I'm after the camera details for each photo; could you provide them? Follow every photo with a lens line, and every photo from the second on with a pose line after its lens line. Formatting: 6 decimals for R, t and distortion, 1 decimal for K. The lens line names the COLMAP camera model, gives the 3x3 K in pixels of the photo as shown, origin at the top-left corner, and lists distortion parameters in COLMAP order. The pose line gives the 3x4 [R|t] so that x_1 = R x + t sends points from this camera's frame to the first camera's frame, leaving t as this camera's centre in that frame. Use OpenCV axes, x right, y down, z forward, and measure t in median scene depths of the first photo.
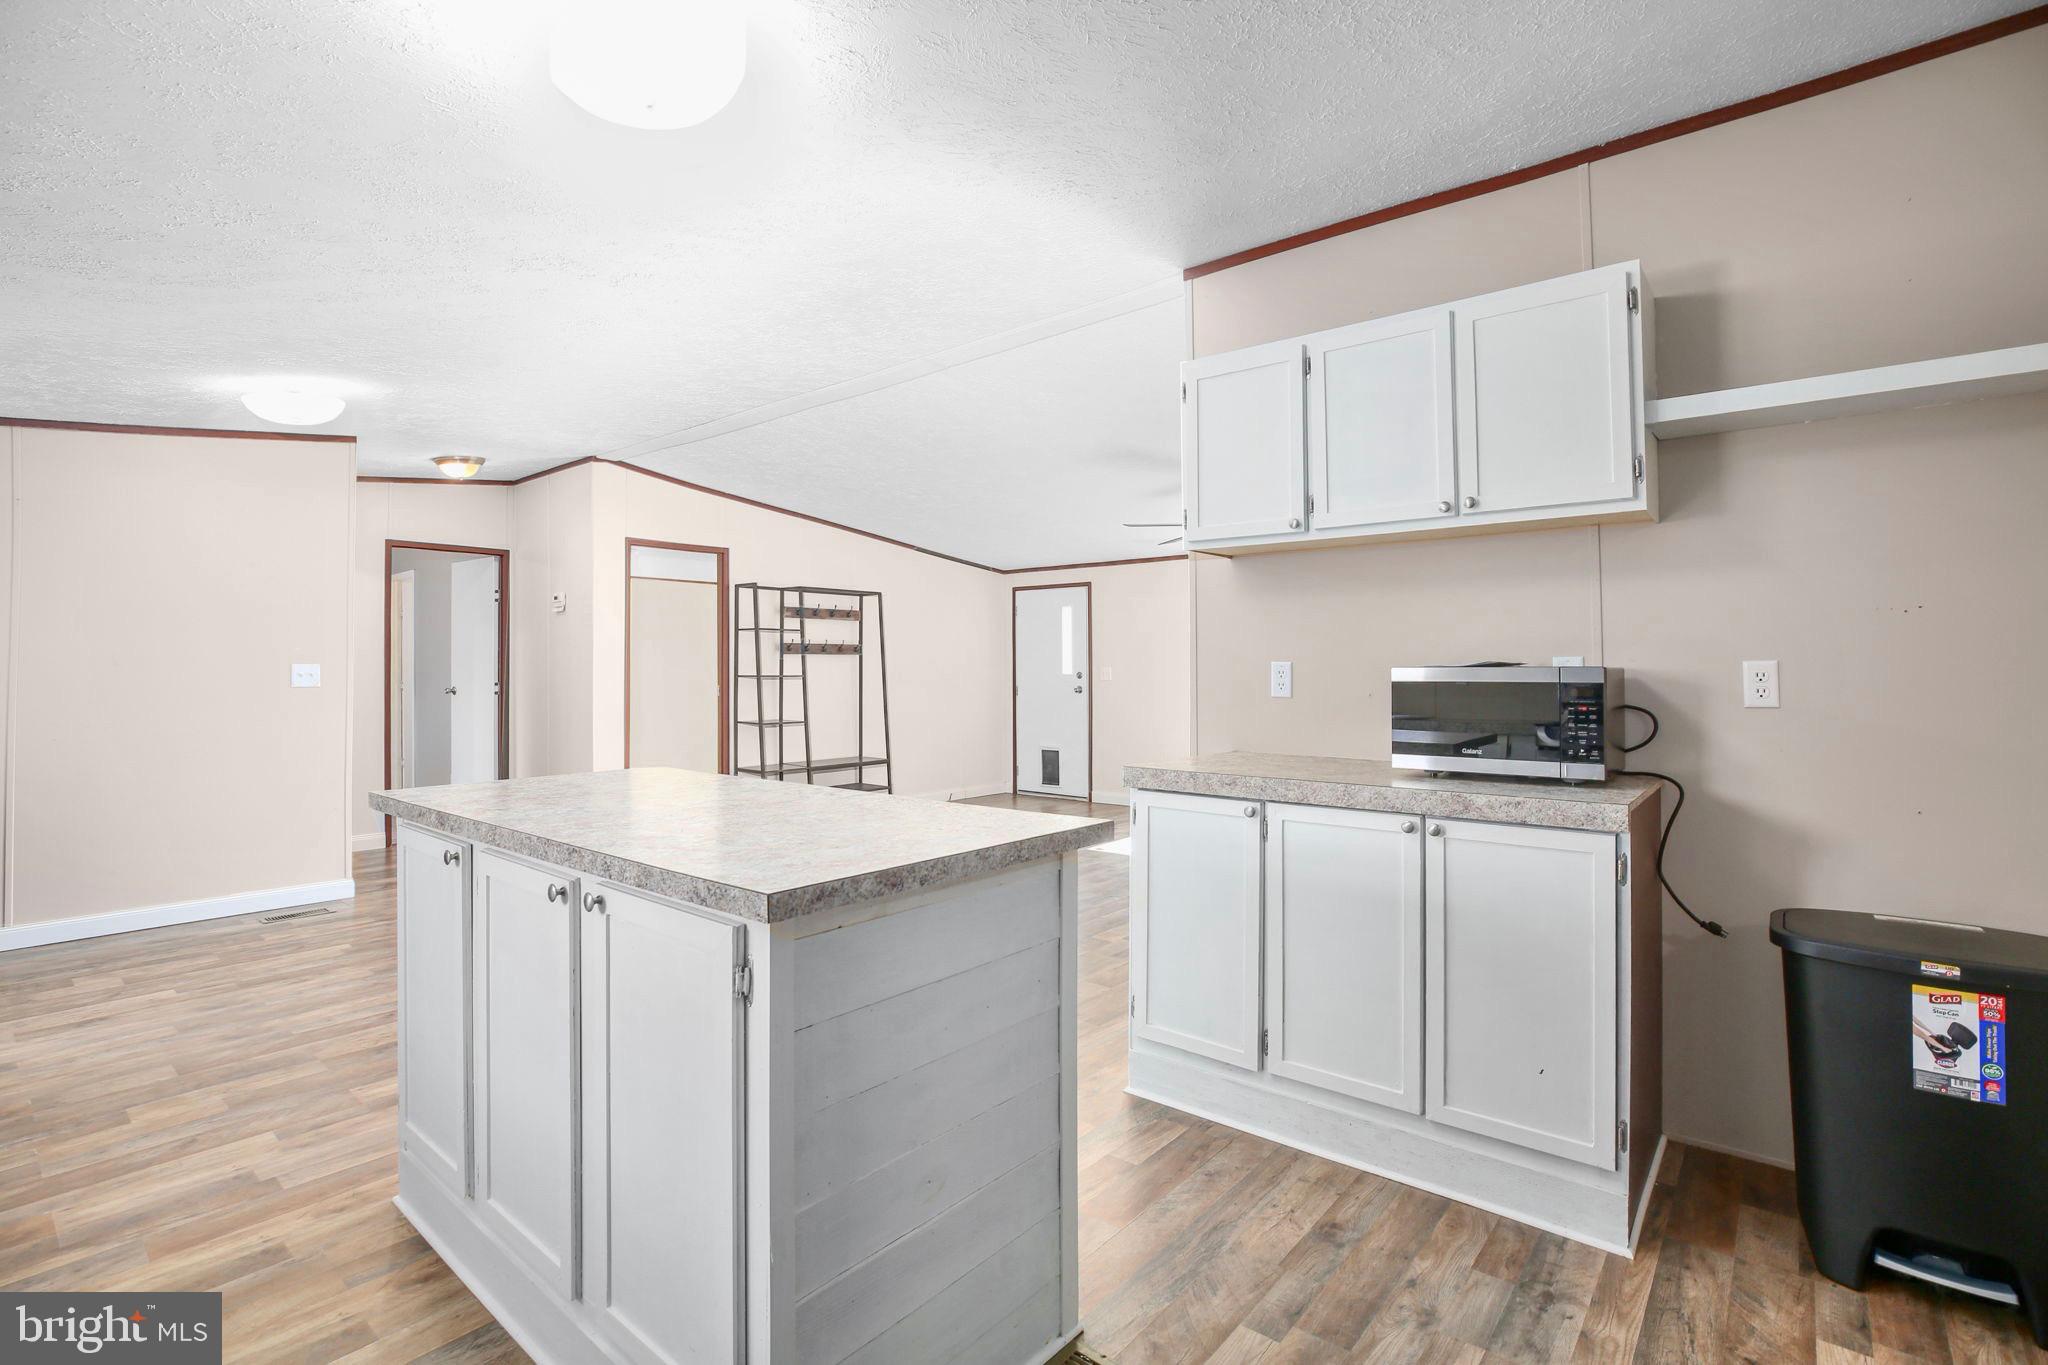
lens RADIAL K [[938.4, 0, 1018.5], [0, 938.4, 677.1], [0, 0, 1]] dist [-0.001990, -0.000073]
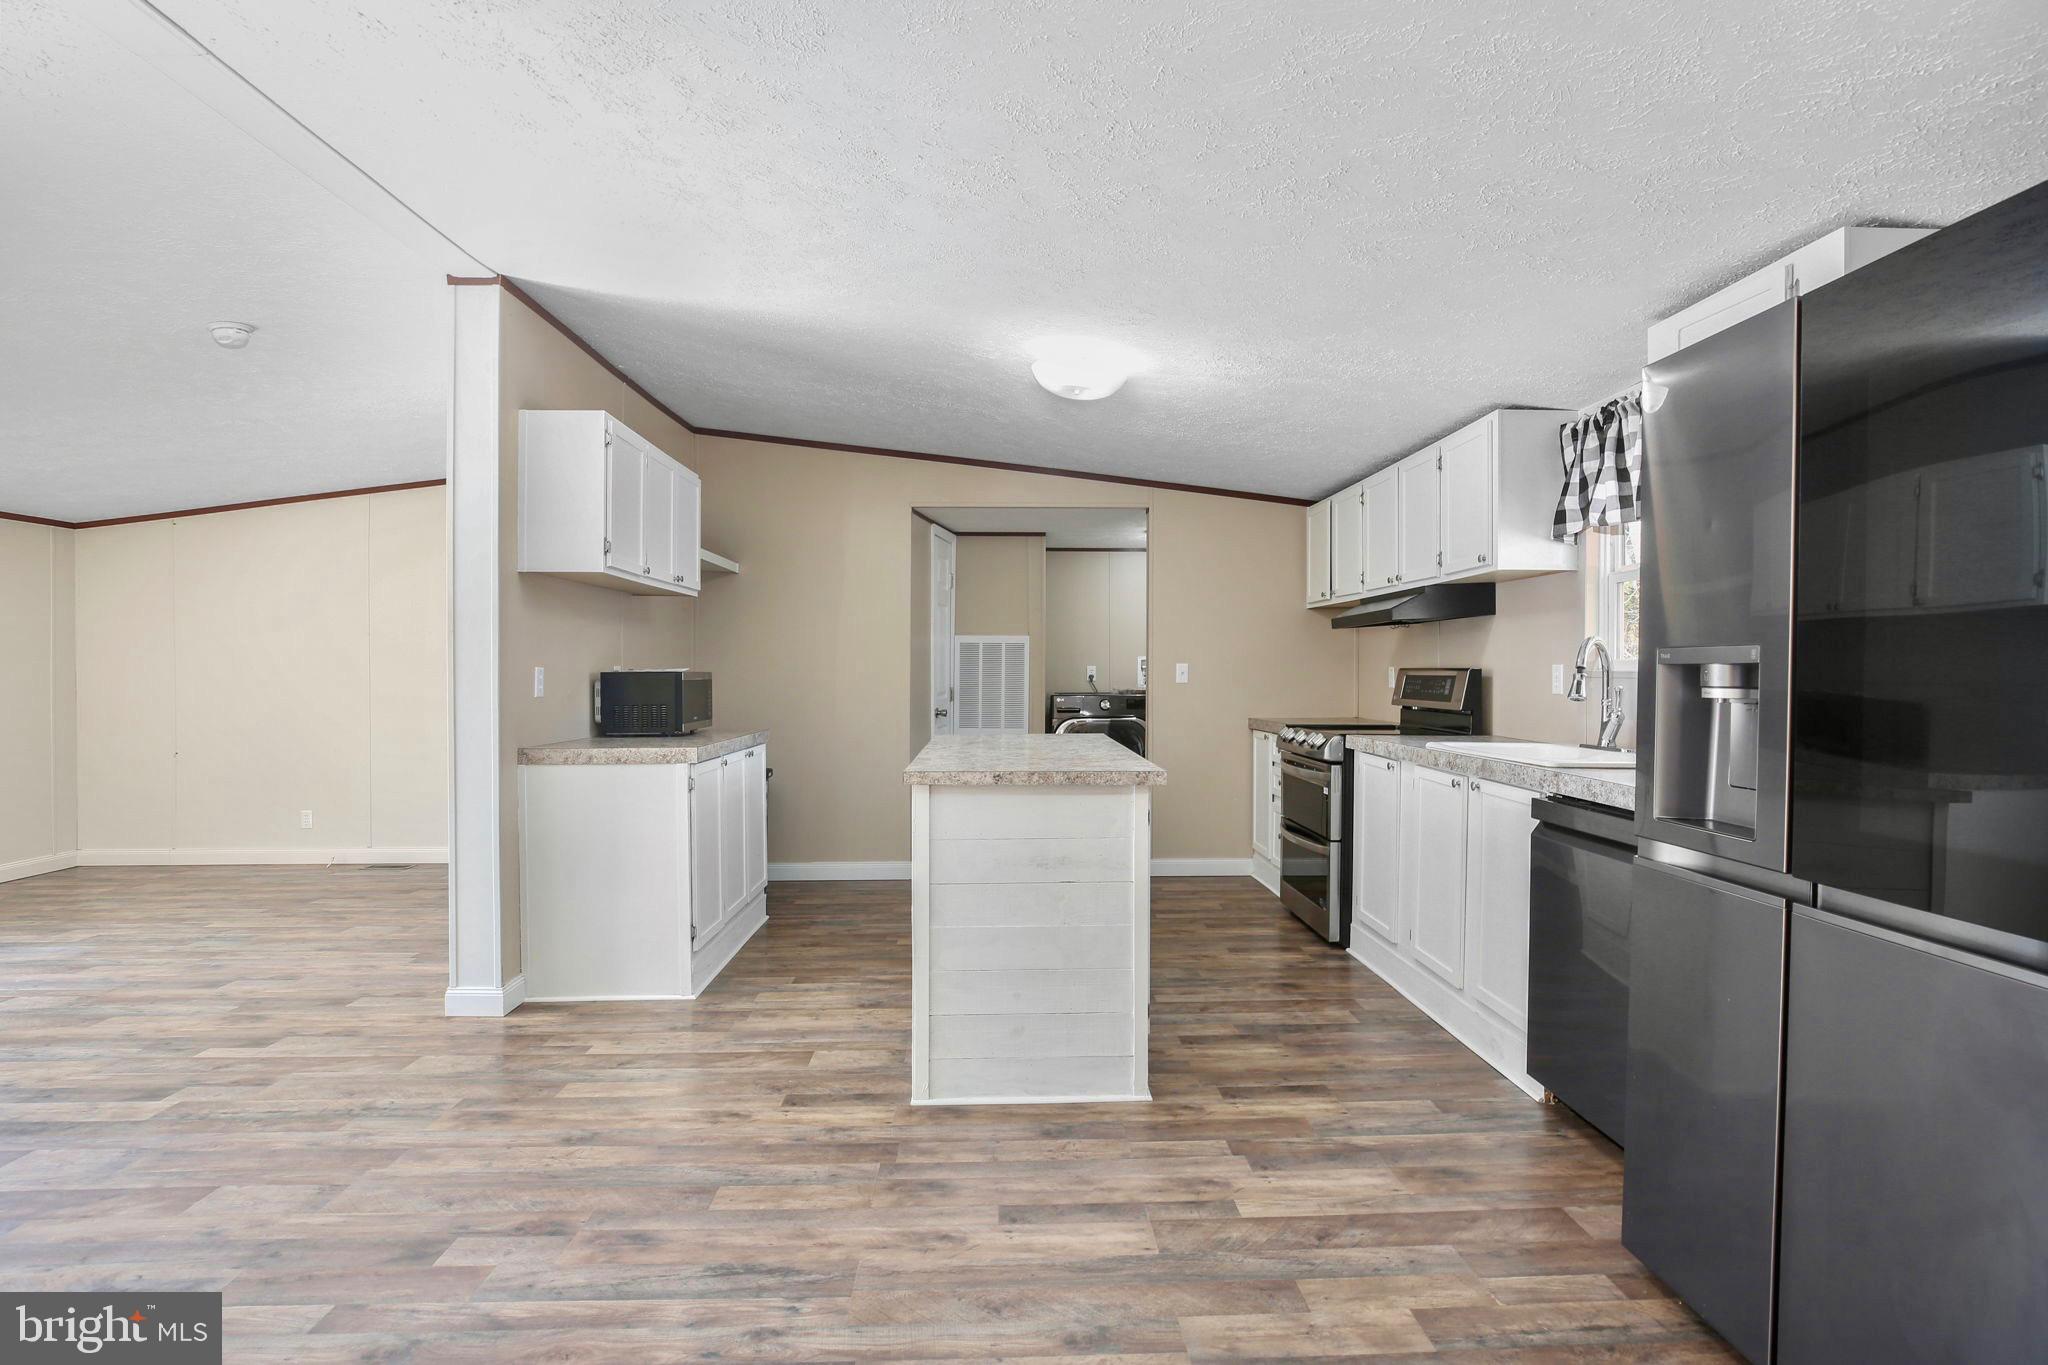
lens RADIAL K [[938.4, 0, 1026.3], [0, 938.4, 683.6], [0, 0, 1]] dist [-0.001990, -0.000073]
pose [[-0.665213, -0.004997, 0.746637, -1.396304], [-0.000333, 0.999979, 0.006396, 0.002091], [-0.746653, 0.004007, -0.665201, 1.836610]]
